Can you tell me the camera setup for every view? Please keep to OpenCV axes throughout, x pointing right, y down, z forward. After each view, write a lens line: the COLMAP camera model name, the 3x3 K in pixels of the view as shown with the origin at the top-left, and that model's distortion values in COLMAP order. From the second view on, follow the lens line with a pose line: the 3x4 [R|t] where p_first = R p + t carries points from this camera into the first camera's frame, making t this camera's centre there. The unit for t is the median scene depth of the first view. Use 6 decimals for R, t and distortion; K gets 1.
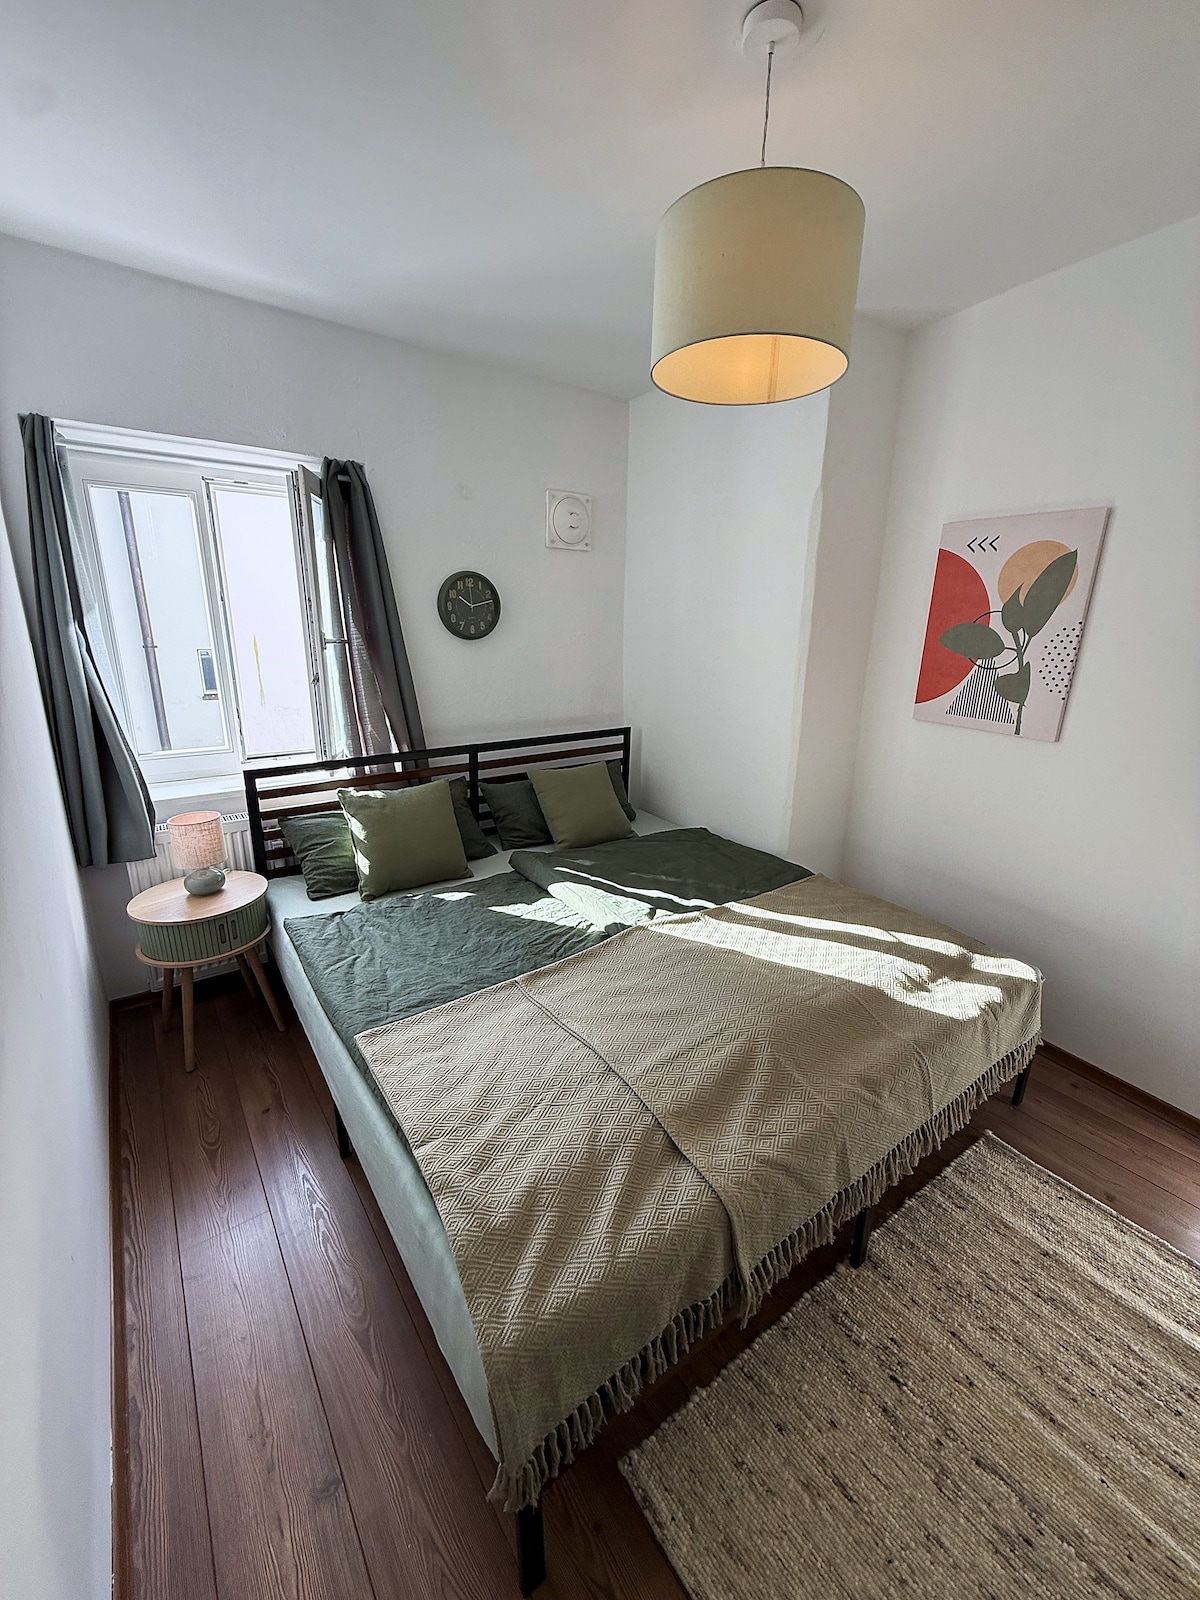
lens RADIAL K [[640.7, 0, 598.0], [0, 640.7, 797.6], [0, 0, 1]] dist [-0.001343, 0.000185]
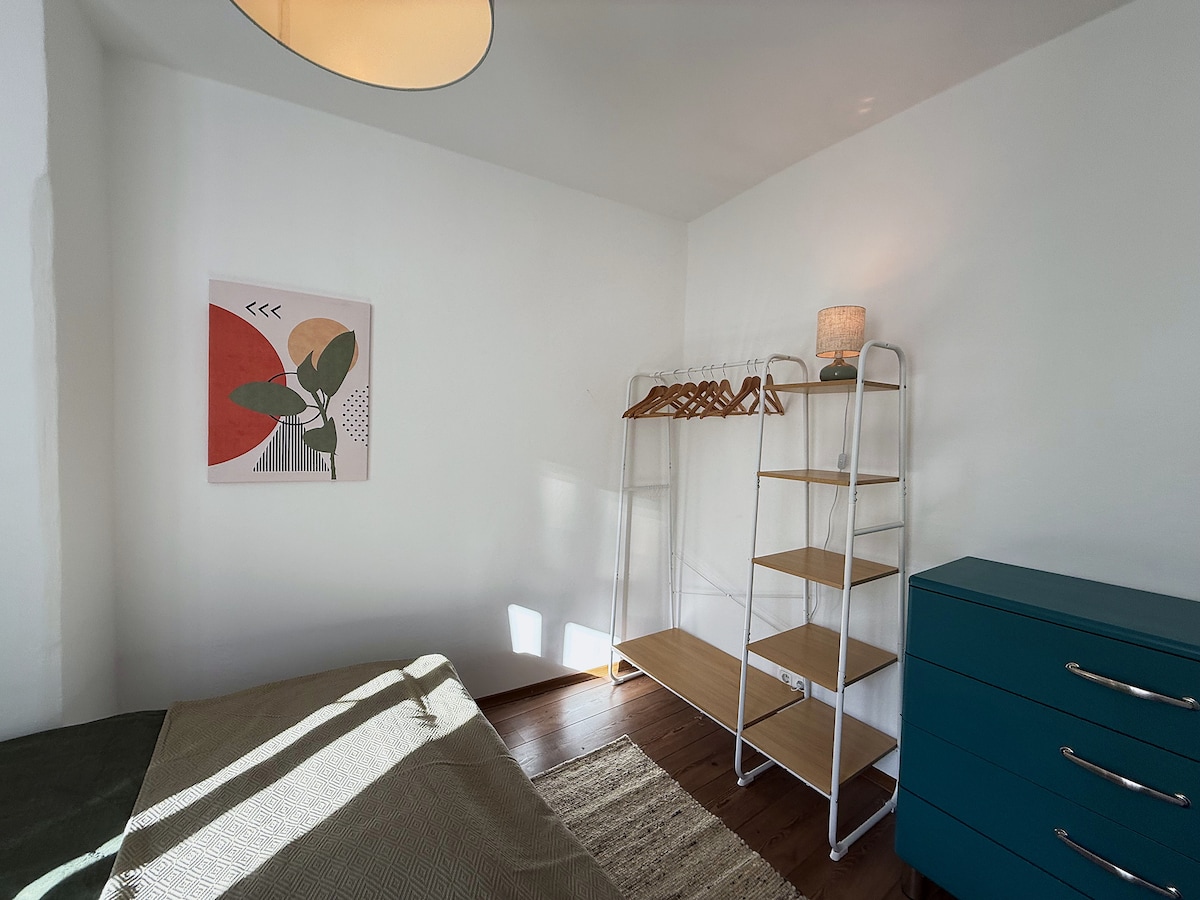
lens RADIAL K [[480.6, 0, 597.6], [0, 480.6, 450.6], [0, 0, 1]] dist [-0.001343, 0.000185]
pose [[0.021172, -0.062948, 0.997792, -0.203307], [0.240906, 0.968931, 0.056016, -0.086603], [-0.970318, 0.239188, 0.035679, 0.519675]]
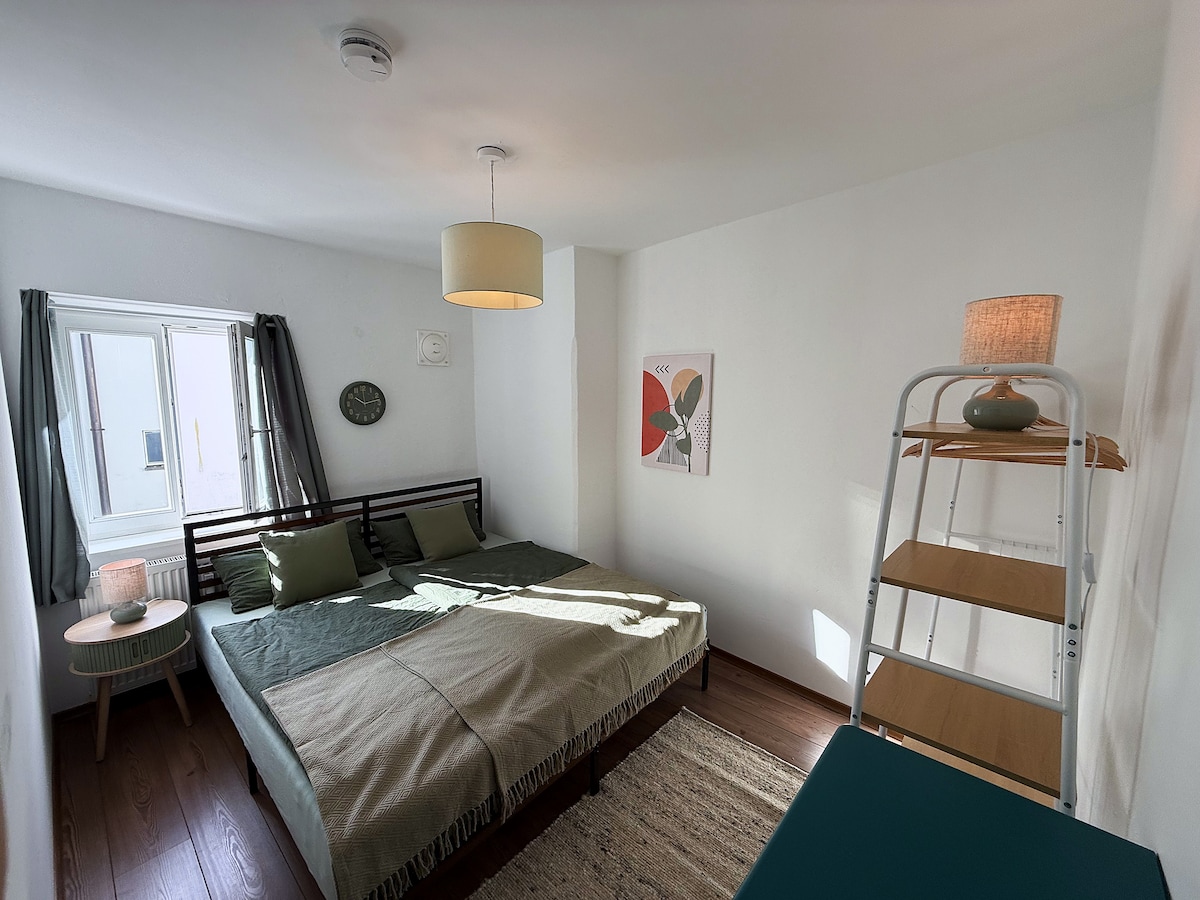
lens RADIAL K [[480.6, 0, 597.6], [0, 480.6, 450.6], [0, 0, 1]] dist [-0.001343, 0.000185]
pose [[0.976434, -0.039132, 0.212240, 0.130200], [0.071253, 0.986734, -0.145876, 0.019179], [-0.203716, 0.157561, 0.966268, -0.257663]]
